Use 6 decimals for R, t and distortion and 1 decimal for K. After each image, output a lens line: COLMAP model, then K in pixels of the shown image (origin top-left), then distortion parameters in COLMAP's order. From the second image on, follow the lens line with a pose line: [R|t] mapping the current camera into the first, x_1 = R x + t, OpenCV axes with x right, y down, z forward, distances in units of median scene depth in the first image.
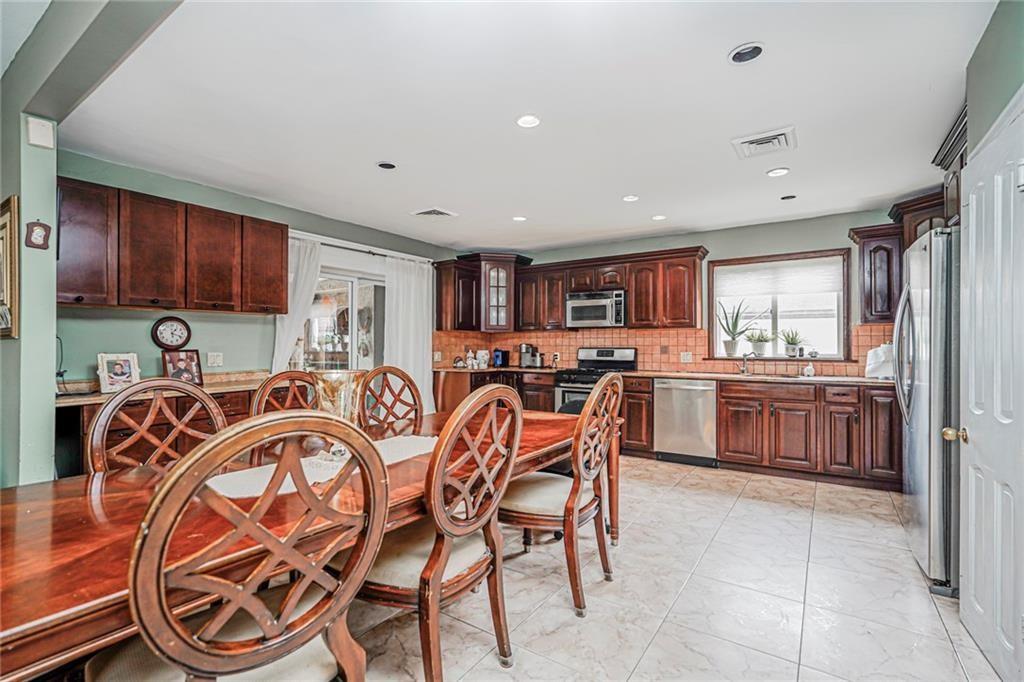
lens RADIAL K [[466.3, 0, 512.8], [0, 466.3, 343.9], [0, 0, 1]] dist [-0.005517, 0.001881]
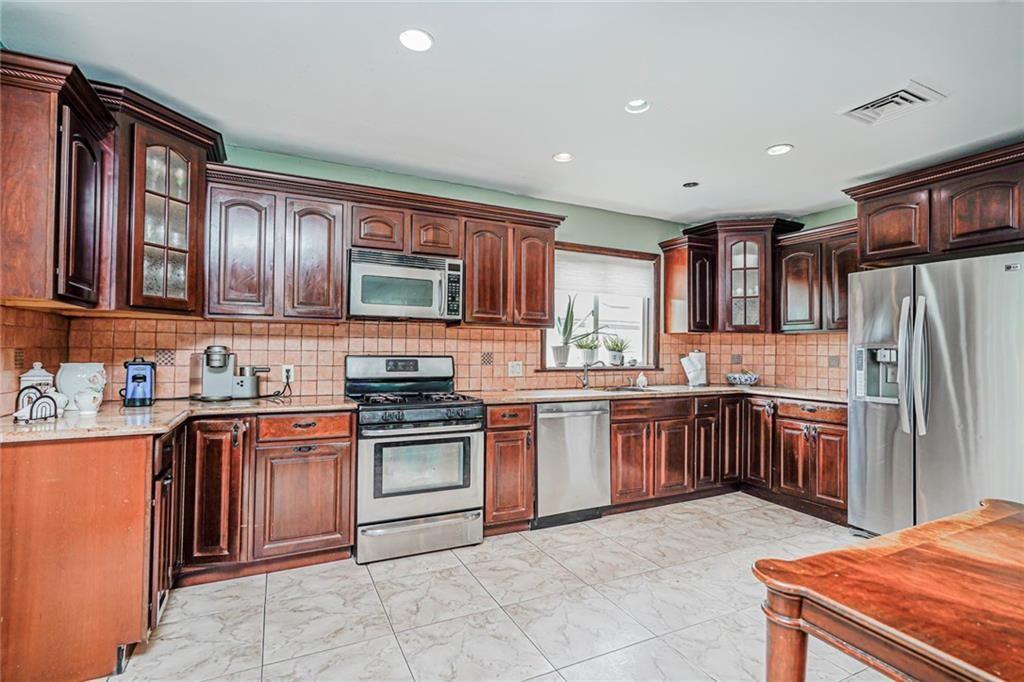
lens RADIAL K [[484.3, 0, 512.9], [0, 484.3, 342.6], [0, 0, 1]] dist [-0.006580, 0.001533]
pose [[0.491194, 0.018331, 0.870857, -0.280601], [-0.012868, 0.999822, -0.013788, -0.001223], [-0.870955, -0.004433, 0.491342, 0.663107]]
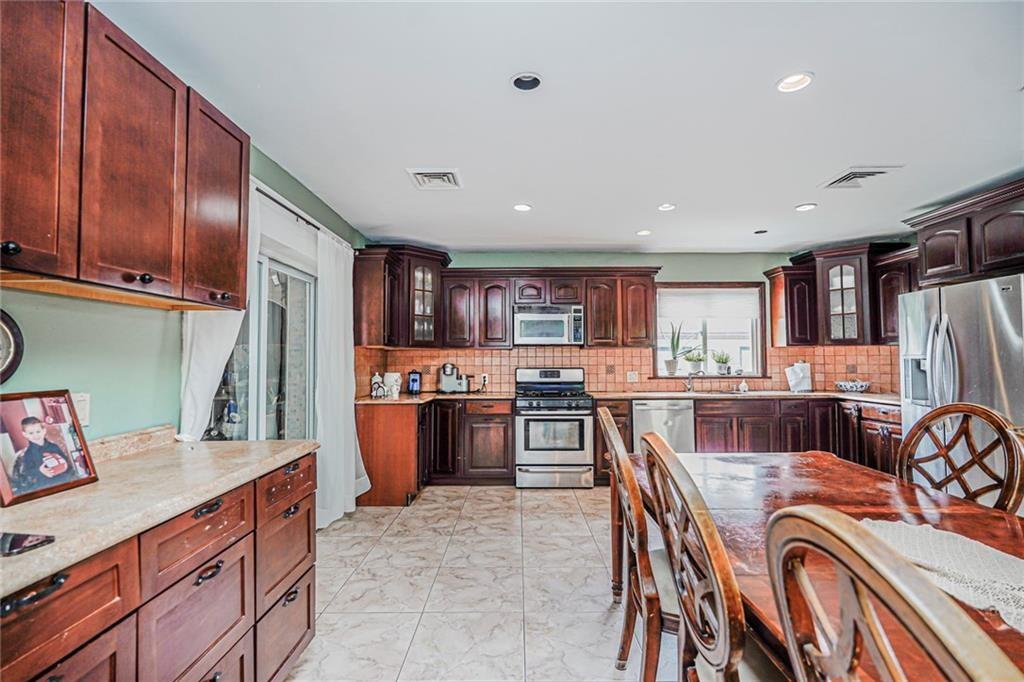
lens RADIAL K [[466.3, 0, 517.2], [0, 466.3, 344.2], [0, 0, 1]] dist [-0.005517, 0.001881]
pose [[0.827548, 0.016948, 0.561138, -0.402448], [0.002327, 0.999432, -0.033617, -0.007914], [-0.561390, 0.029126, 0.827039, 0.324411]]
